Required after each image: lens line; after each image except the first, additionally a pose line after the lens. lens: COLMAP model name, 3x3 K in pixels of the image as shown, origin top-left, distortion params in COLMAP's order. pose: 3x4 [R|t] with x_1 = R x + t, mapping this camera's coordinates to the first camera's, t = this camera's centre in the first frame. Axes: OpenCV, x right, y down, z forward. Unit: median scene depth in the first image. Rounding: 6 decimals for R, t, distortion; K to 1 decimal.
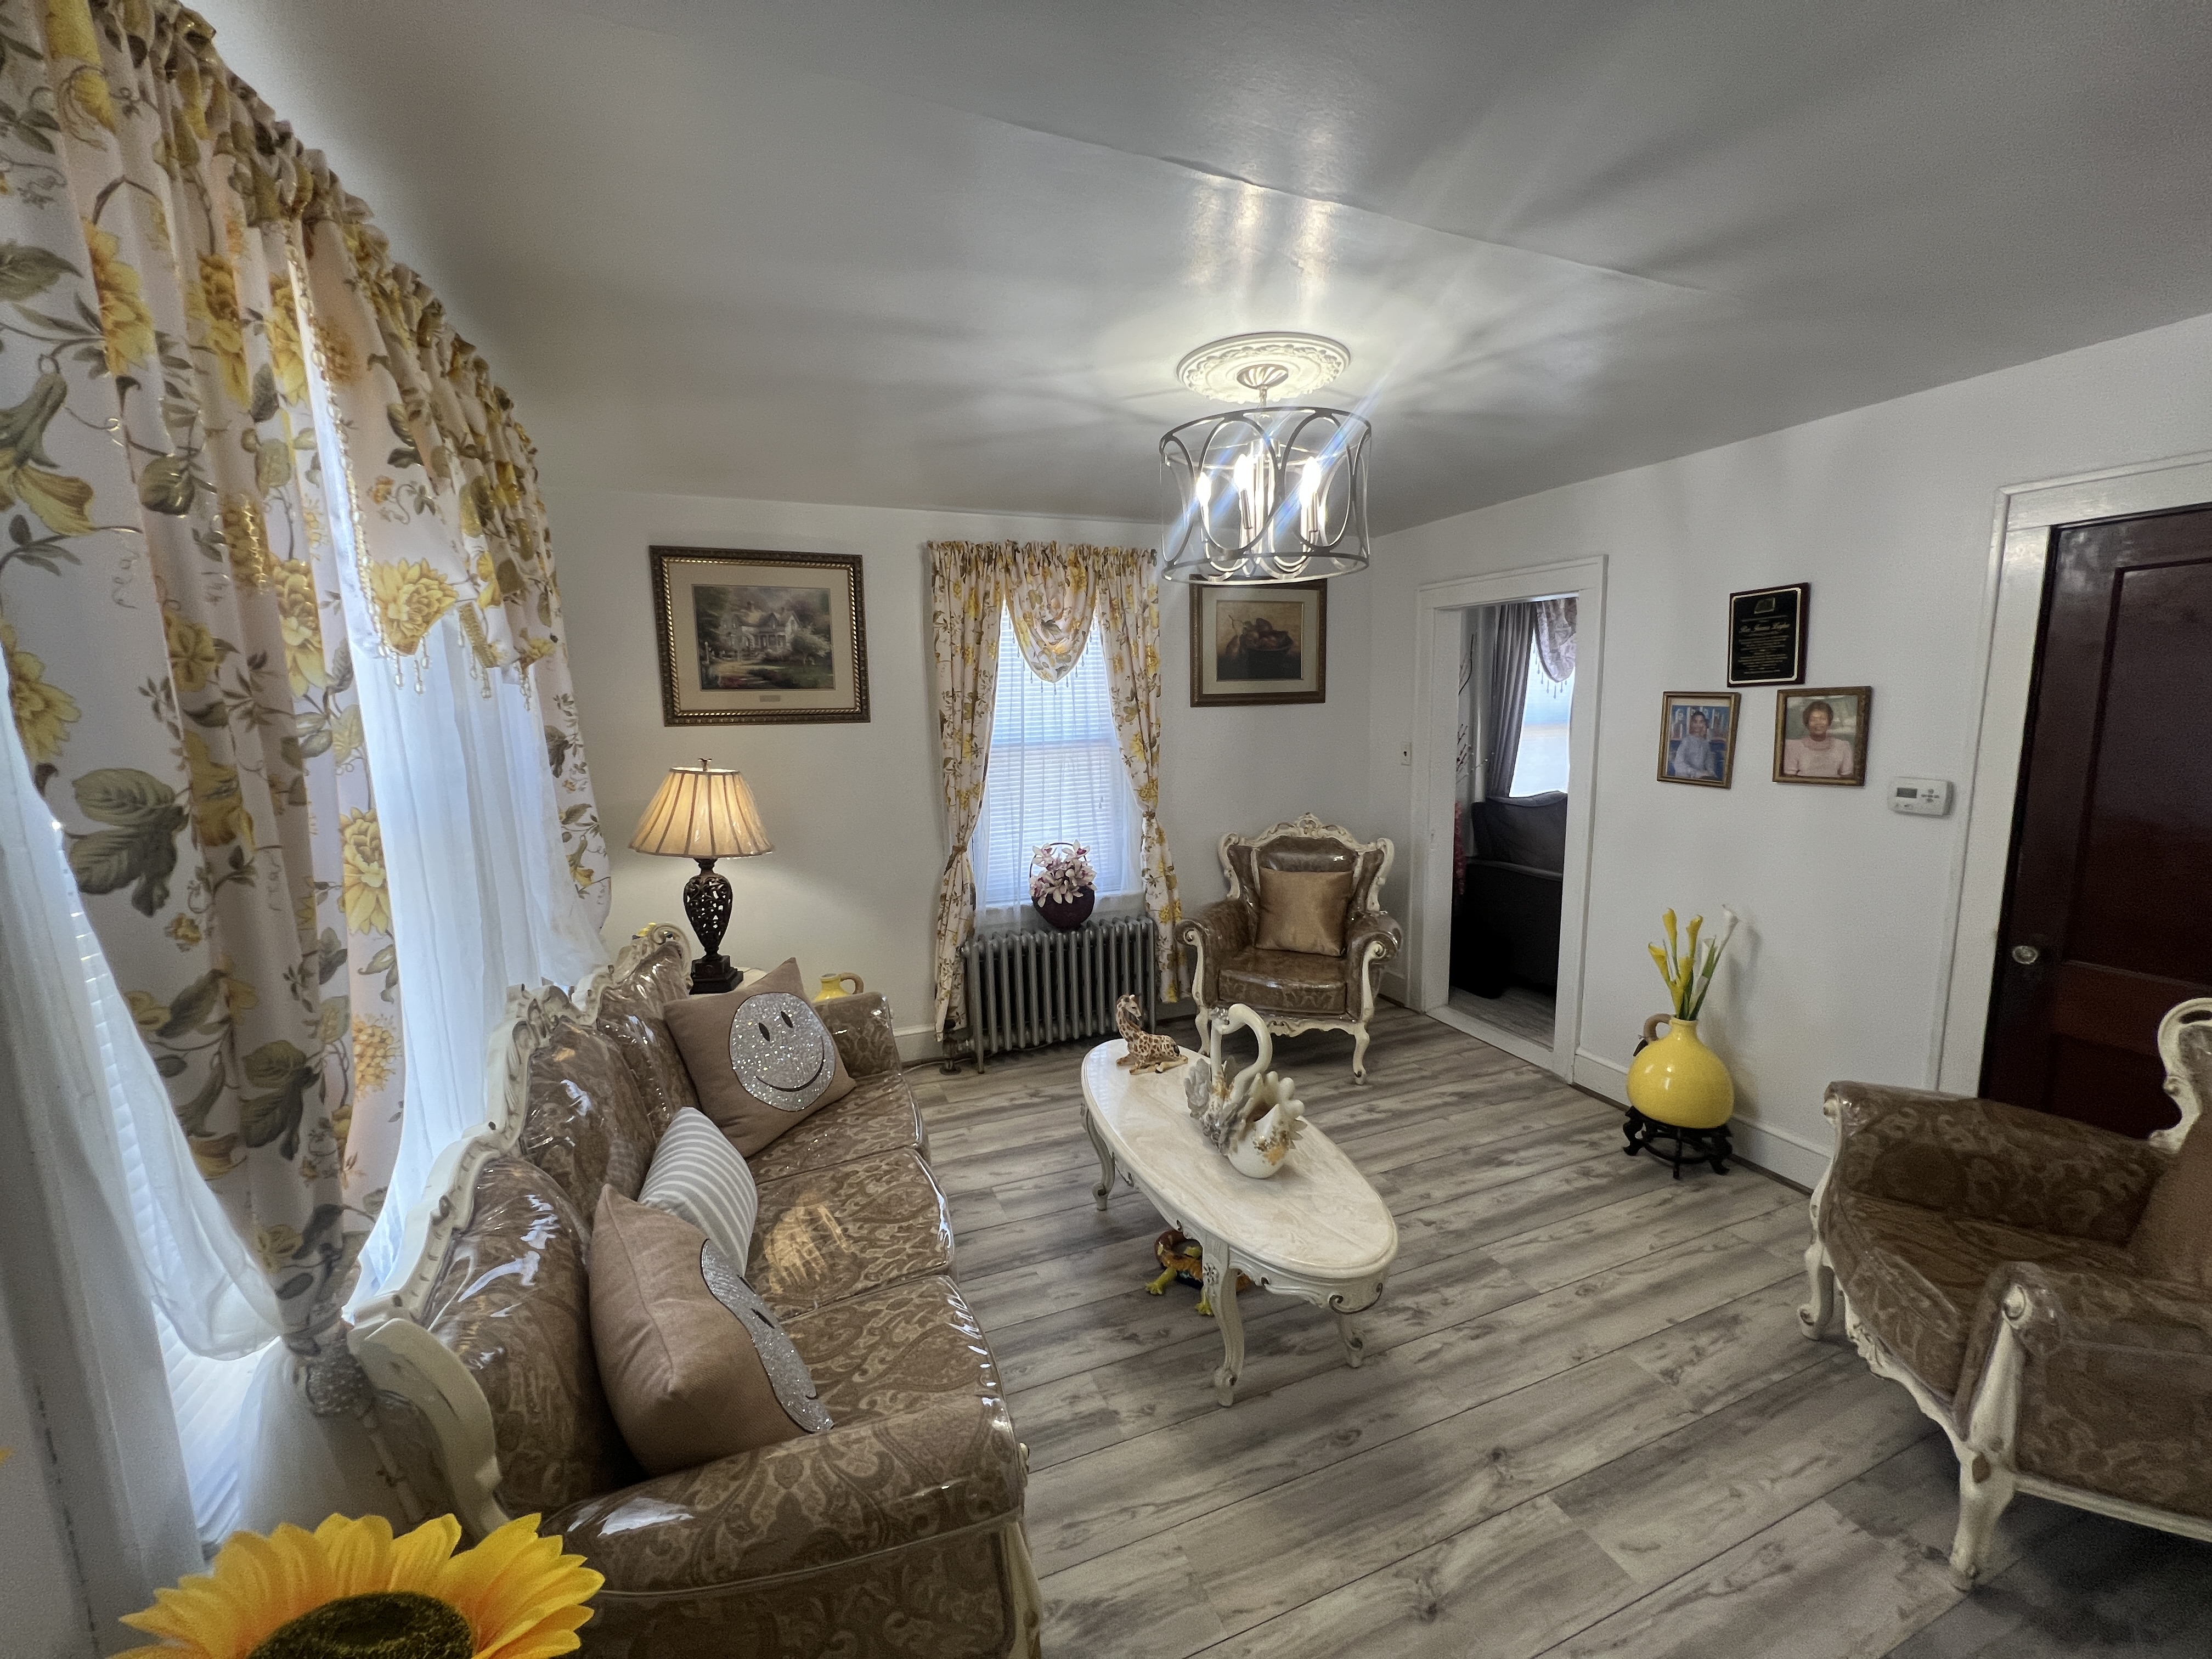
lens RADIAL K [[885.3, 0, 1103.9], [0, 885.3, 827.4], [0, 0, 1]] dist [-0.004975, 0.001253]
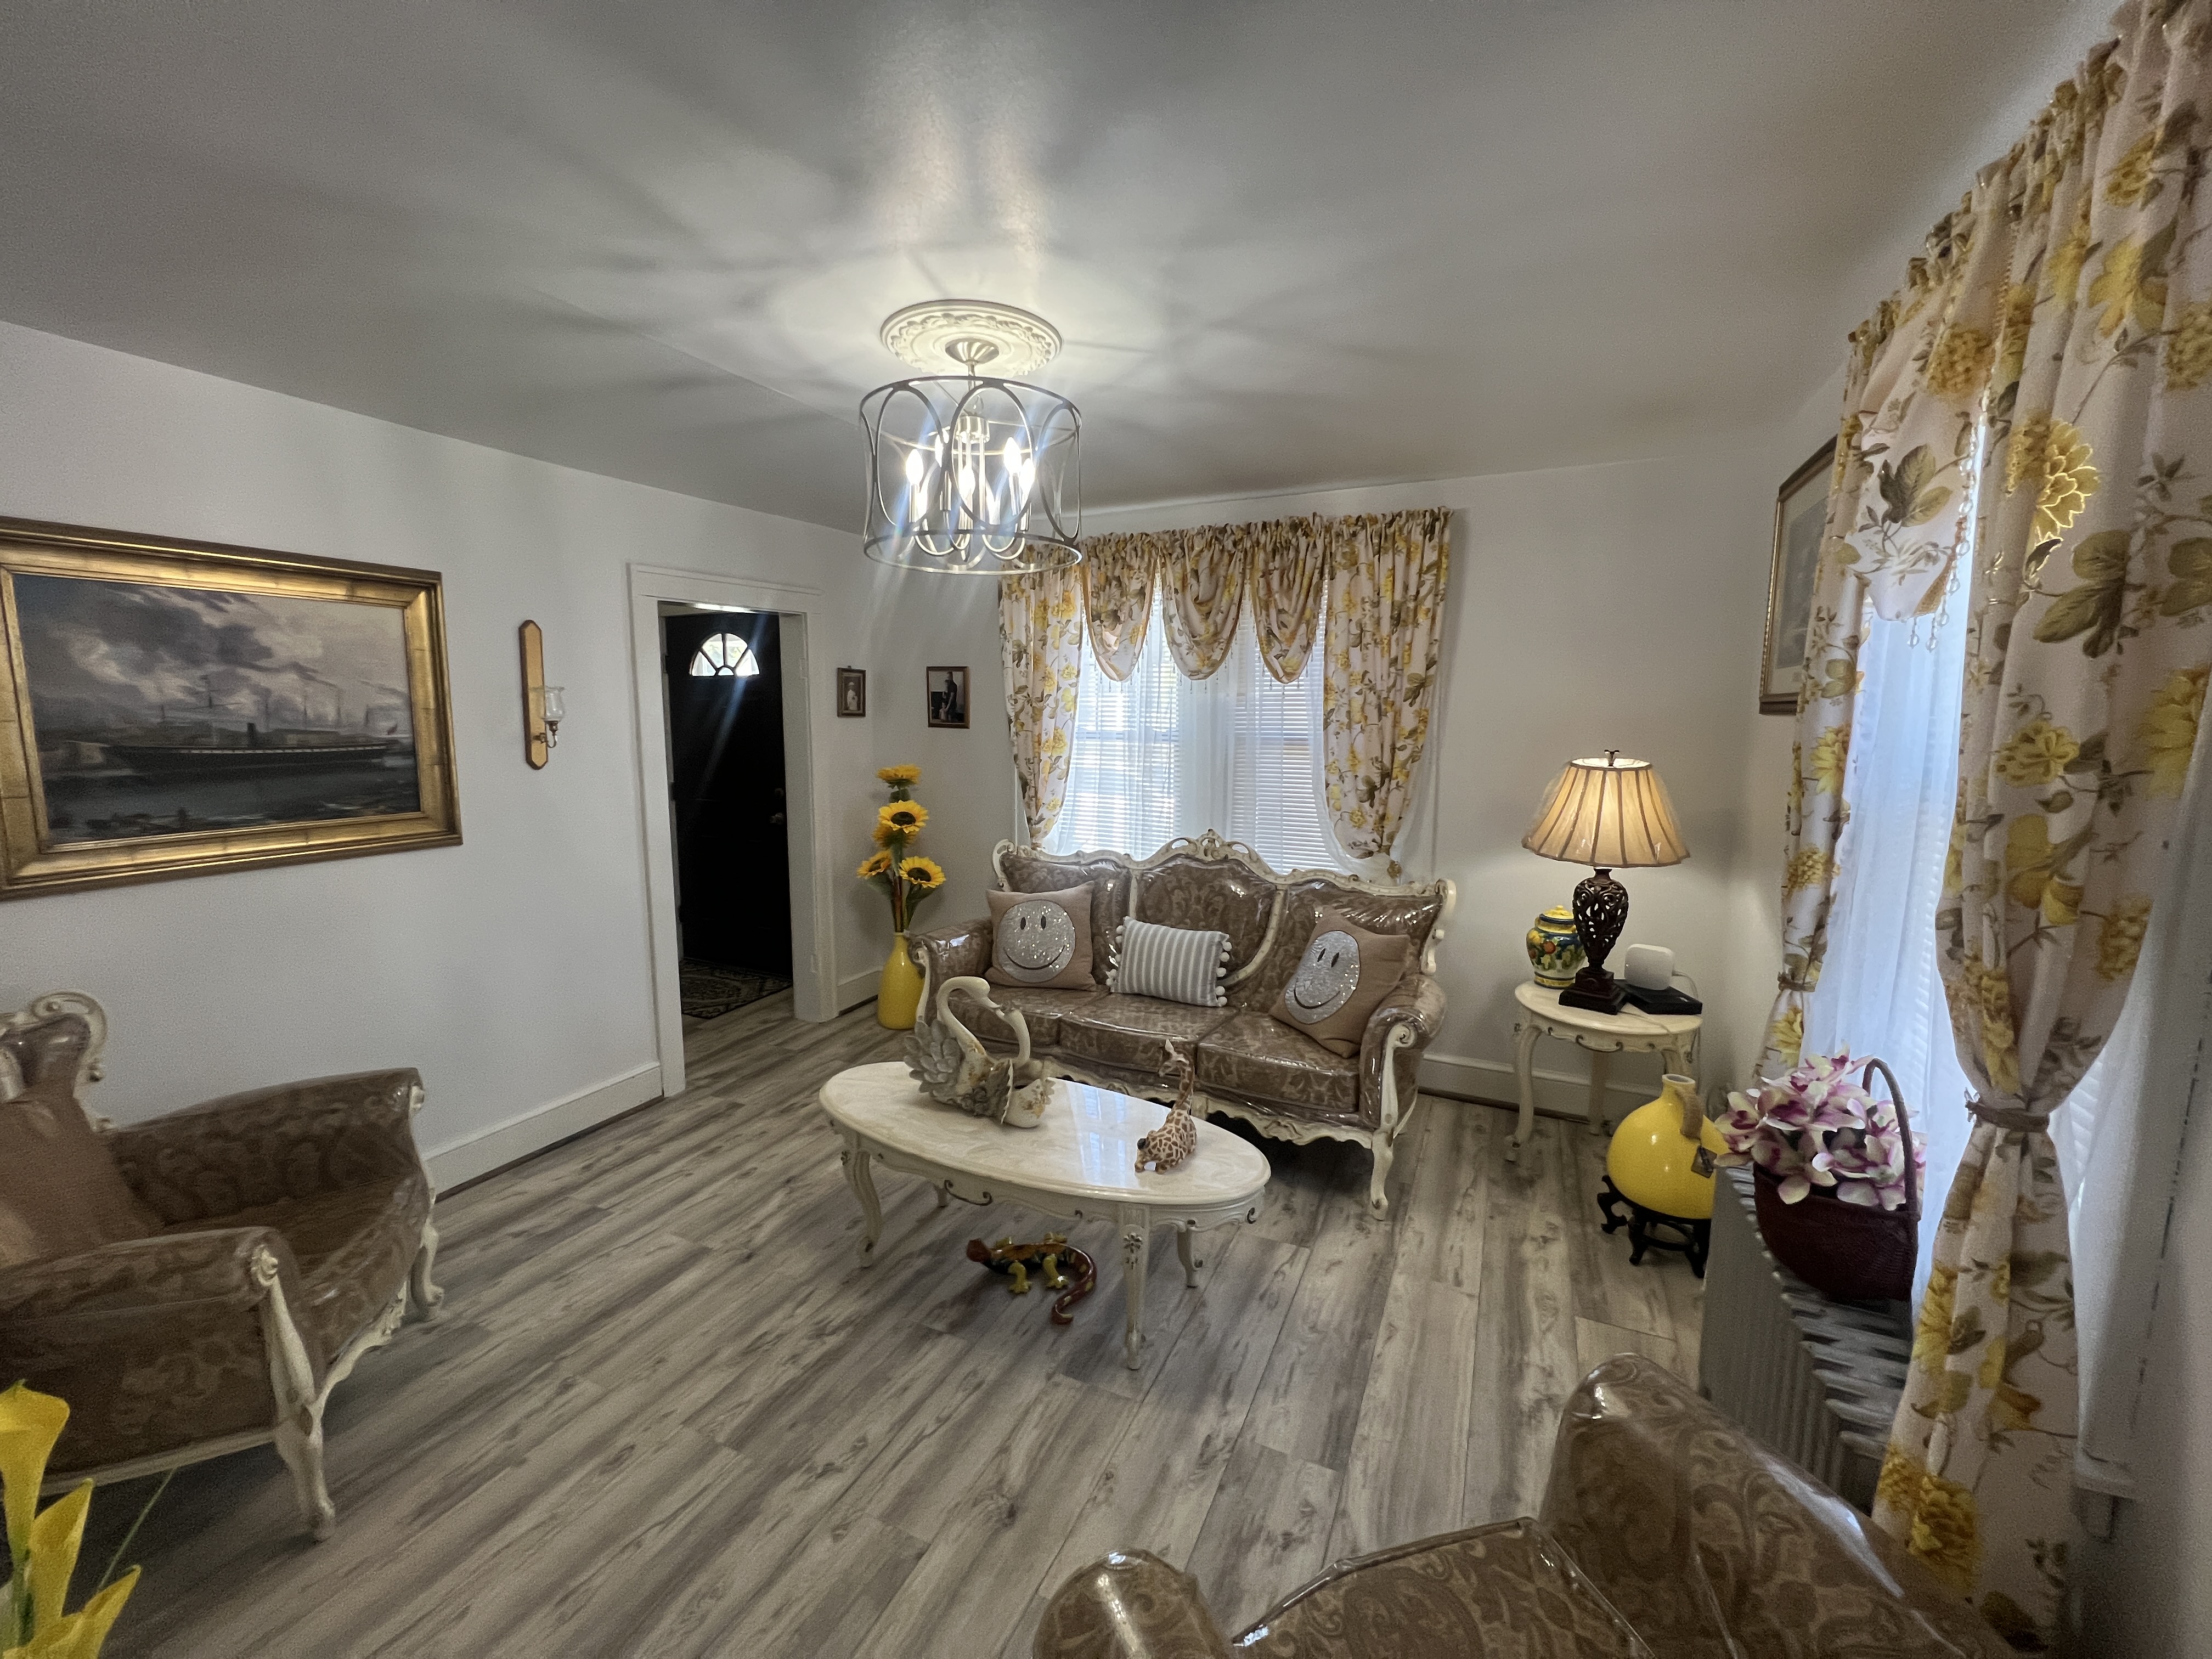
lens RADIAL K [[885.3, 0, 1109.2], [0, 885.3, 839.7], [0, 0, 1]] dist [-0.004975, 0.001253]
pose [[-0.733104, 0.108382, -0.671426, 0.716357], [-0.085187, 0.964813, 0.248753, -0.235142], [0.674761, 0.239559, -0.698076, 1.762450]]
